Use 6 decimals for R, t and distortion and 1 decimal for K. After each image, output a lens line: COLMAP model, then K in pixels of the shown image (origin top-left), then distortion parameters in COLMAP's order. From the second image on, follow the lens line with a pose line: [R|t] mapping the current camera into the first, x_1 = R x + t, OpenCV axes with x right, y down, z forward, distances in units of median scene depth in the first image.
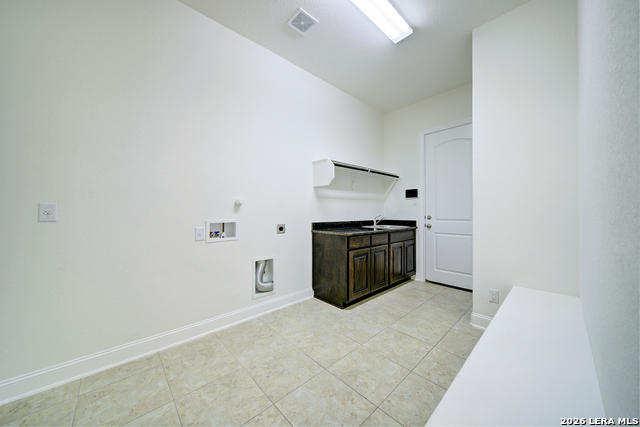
lens RADIAL K [[222.6, 0, 318.5], [0, 222.6, 212.3], [0, 0, 1]] dist [-0.000339, -0.000640]
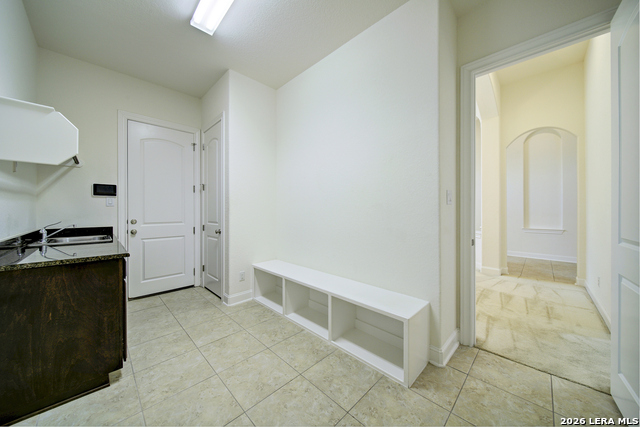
lens RADIAL K [[222.6, 0, 318.5], [0, 222.6, 212.6], [0, 0, 1]] dist [-0.000339, -0.000640]
pose [[-0.040802, -0.007677, 0.999138, -0.501141], [0.002823, 0.999966, 0.007798, -0.020941], [-0.999163, 0.003139, -0.040779, 0.484151]]
